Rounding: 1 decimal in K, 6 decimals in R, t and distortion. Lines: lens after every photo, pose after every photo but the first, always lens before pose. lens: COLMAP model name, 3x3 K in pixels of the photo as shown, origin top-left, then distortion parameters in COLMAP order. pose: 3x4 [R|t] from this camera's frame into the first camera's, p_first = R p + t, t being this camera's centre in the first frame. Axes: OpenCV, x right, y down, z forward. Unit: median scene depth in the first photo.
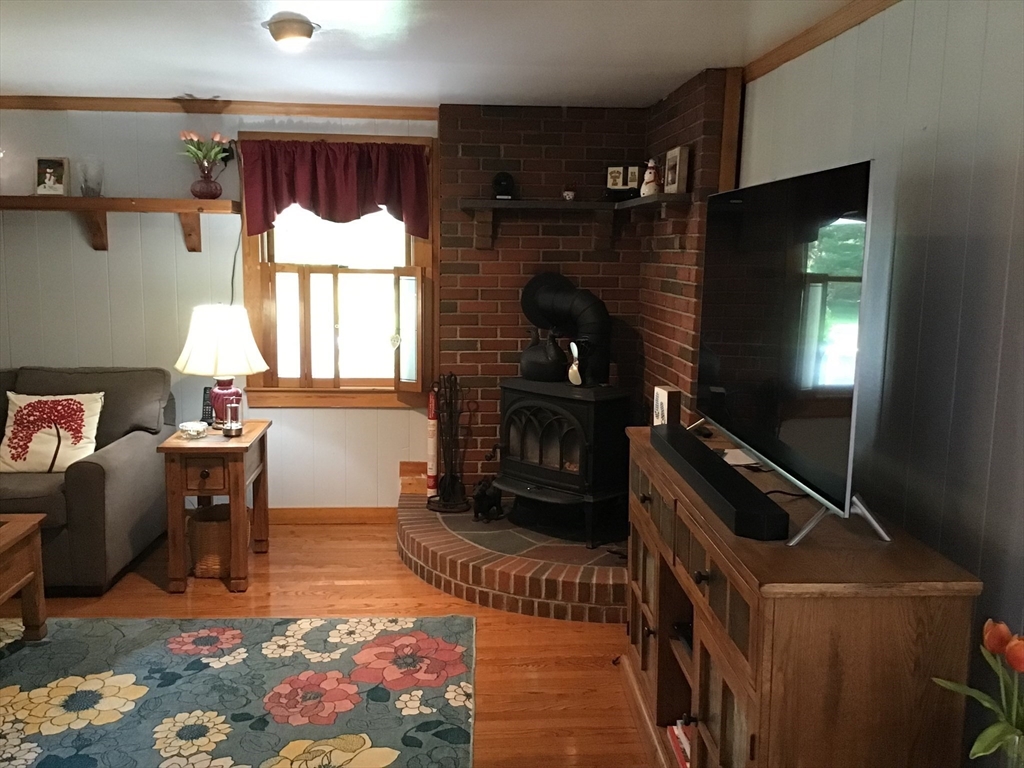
lens RADIAL K [[927.4, 0, 512.0], [0, 927.4, 384.0], [0, 0, 1]] dist [0.111507, -0.230283]
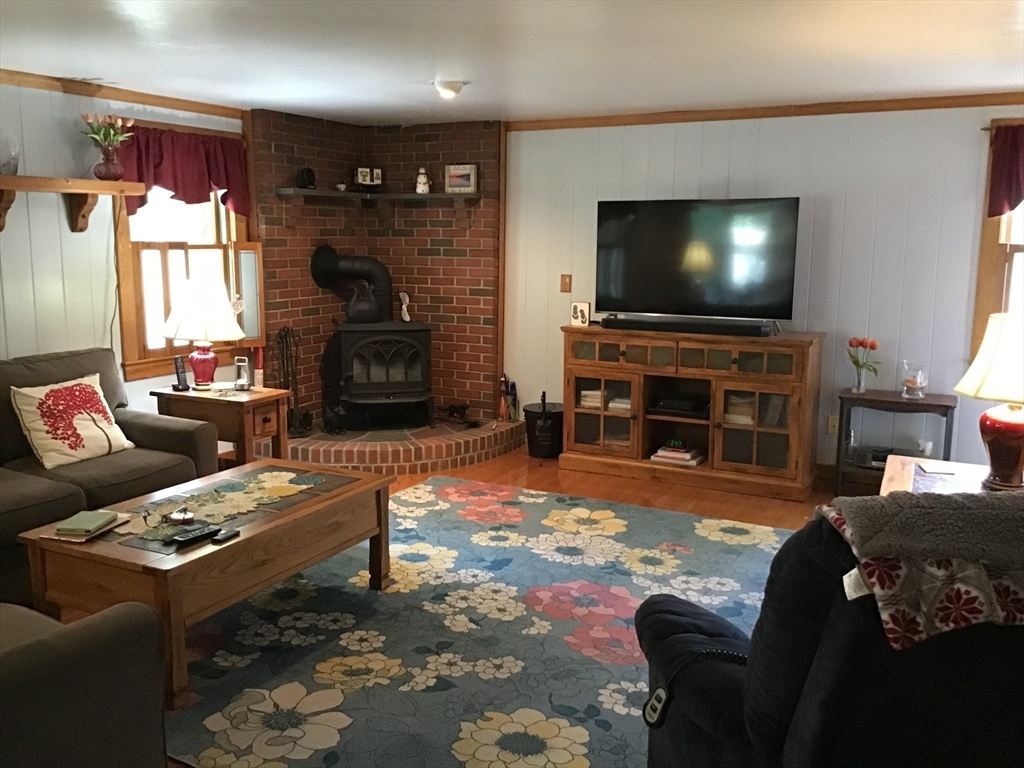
lens RADIAL K [[927.4, 0, 512.0], [0, 927.4, 384.0], [0, 0, 1]] dist [0.111507, -0.230283]
pose [[0.513222, -0.148795, 0.845259, -1.068996], [0.124334, 0.987358, 0.098316, -0.024128], [-0.849202, 0.054636, 0.525234, 0.097512]]
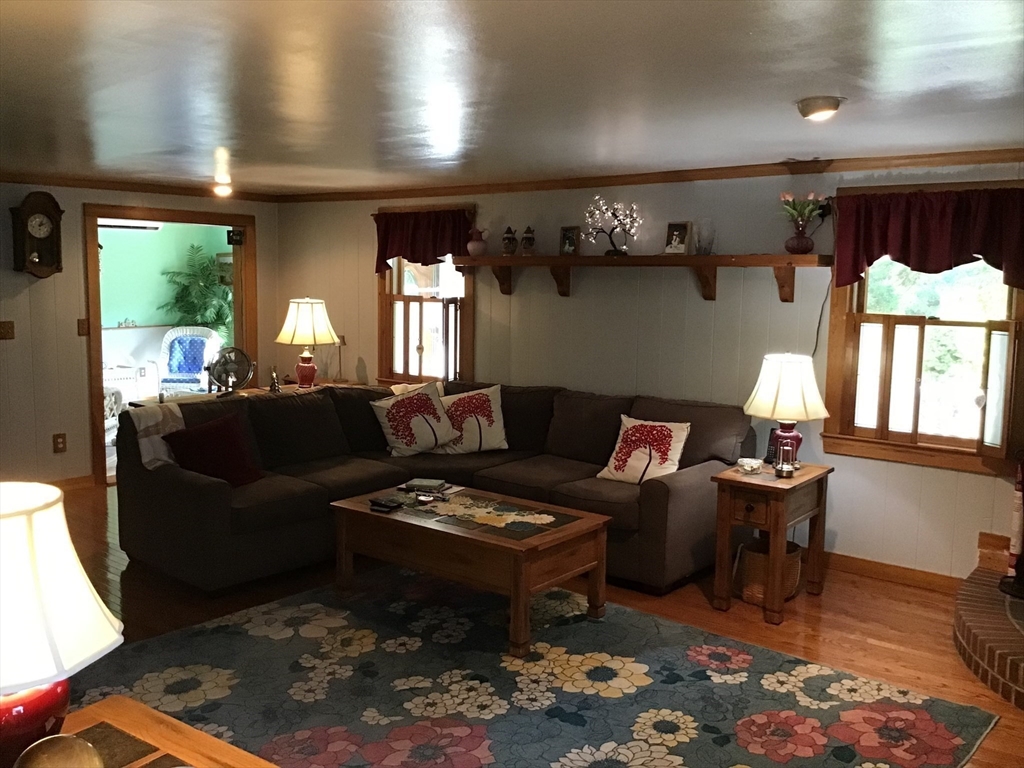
lens RADIAL K [[927.4, 0, 512.0], [0, 927.4, 384.0], [0, 0, 1]] dist [0.111507, -0.230283]
pose [[0.737756, 0.075674, -0.670812, 0.171996], [-0.099673, 0.995017, 0.002627, -0.020469], [0.667668, 0.064923, 0.741622, -0.002588]]
